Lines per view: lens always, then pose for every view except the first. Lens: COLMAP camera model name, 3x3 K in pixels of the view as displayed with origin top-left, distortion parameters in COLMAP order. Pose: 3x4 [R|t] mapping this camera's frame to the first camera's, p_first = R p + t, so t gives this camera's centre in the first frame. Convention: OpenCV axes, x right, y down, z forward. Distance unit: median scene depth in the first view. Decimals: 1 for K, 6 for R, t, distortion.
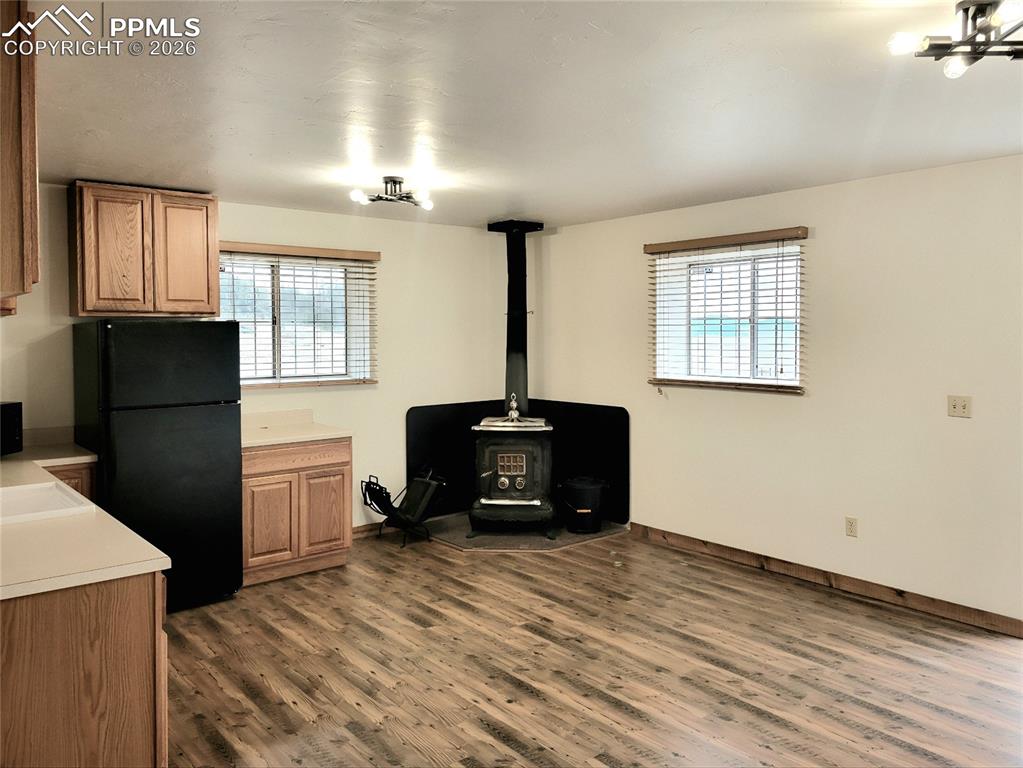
lens RADIAL K [[785.4, 0, 510.3], [0, 785.4, 373.7], [0, 0, 1]] dist [0.043740, -0.015465]
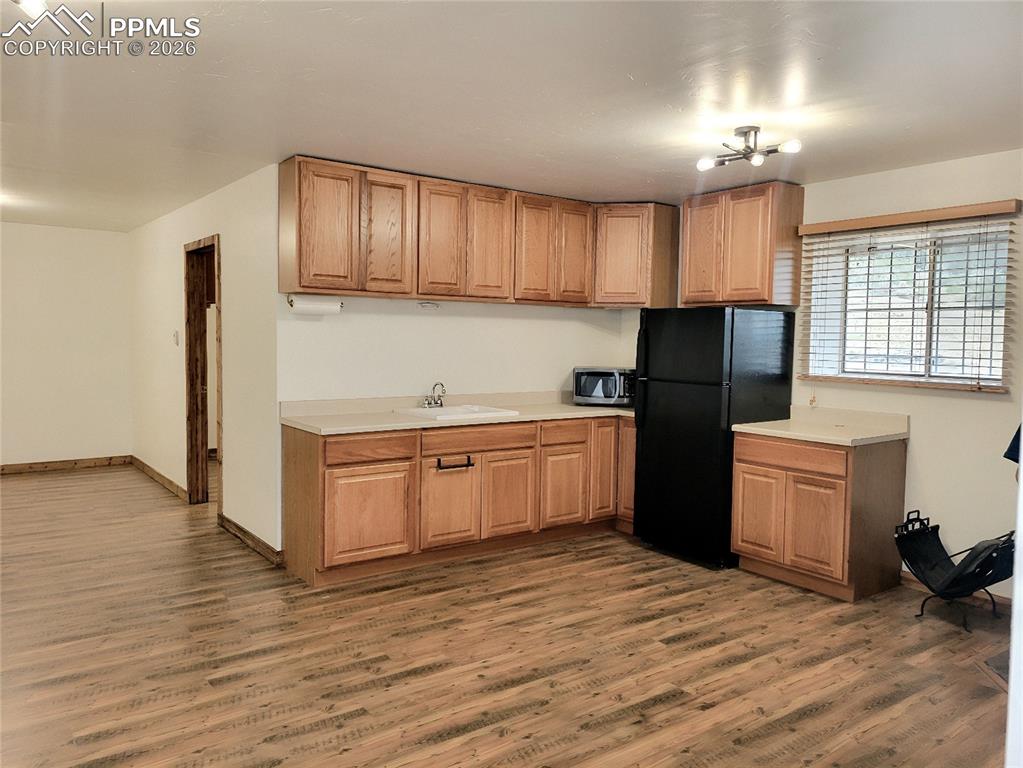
lens RADIAL K [[785.4, 0, 514.1], [0, 785.4, 386.9], [0, 0, 1]] dist [0.043740, -0.015465]
pose [[-0.066915, 0.069818, -0.995313, 0.578375], [-0.069337, 0.994812, 0.074445, -0.016448], [0.995347, 0.073993, -0.061727, 0.643767]]
